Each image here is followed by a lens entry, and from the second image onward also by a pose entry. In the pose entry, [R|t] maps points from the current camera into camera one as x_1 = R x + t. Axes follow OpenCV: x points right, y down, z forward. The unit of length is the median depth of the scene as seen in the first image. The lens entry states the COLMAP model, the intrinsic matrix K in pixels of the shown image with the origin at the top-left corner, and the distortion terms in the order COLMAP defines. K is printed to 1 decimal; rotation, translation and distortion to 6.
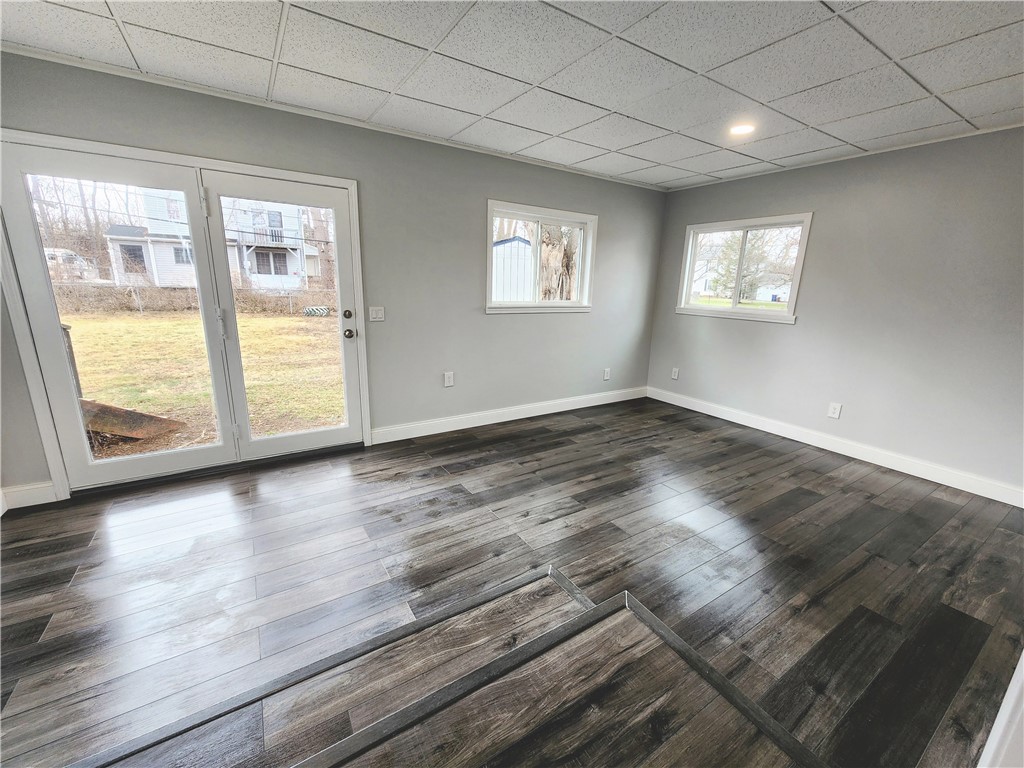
lens RADIAL K [[421.2, 0, 511.5], [0, 421.2, 384.7], [0, 0, 1]] dist [0.004866, -0.000578]
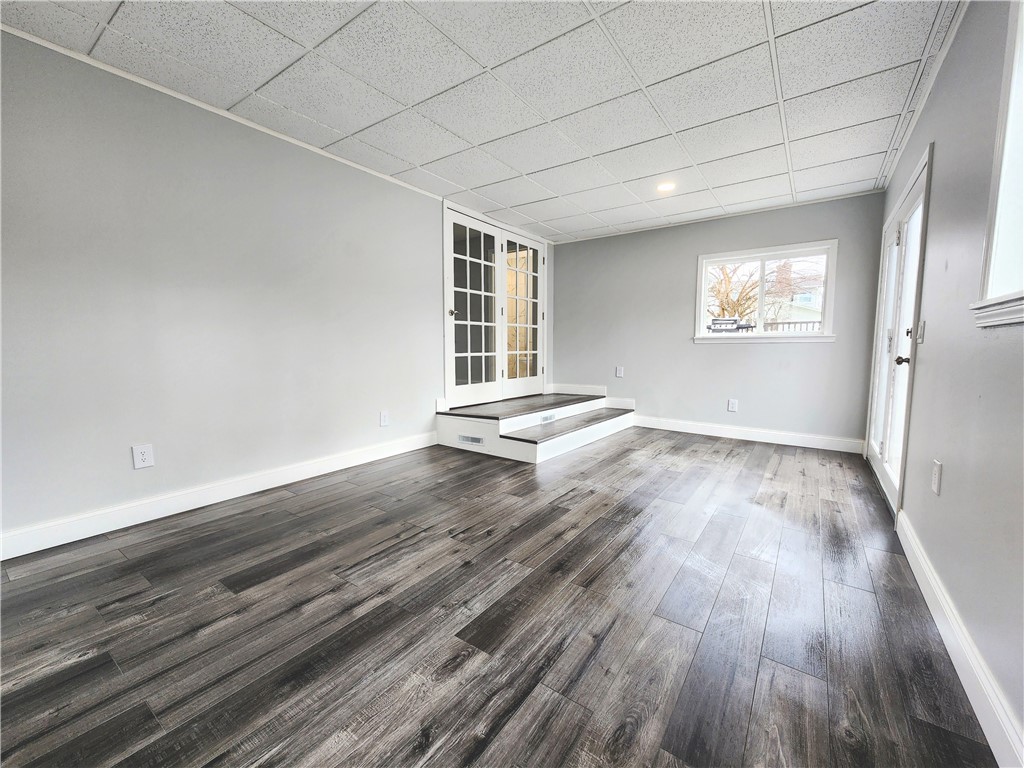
lens RADIAL K [[421.2, 0, 514.6], [0, 421.2, 385.4], [0, 0, 1]] dist [0.004866, -0.000578]
pose [[-0.926614, -0.000980, -0.376012, 0.522791], [-0.122083, 0.946605, 0.298385, -0.221638], [0.355643, 0.322393, -0.877258, 1.456263]]
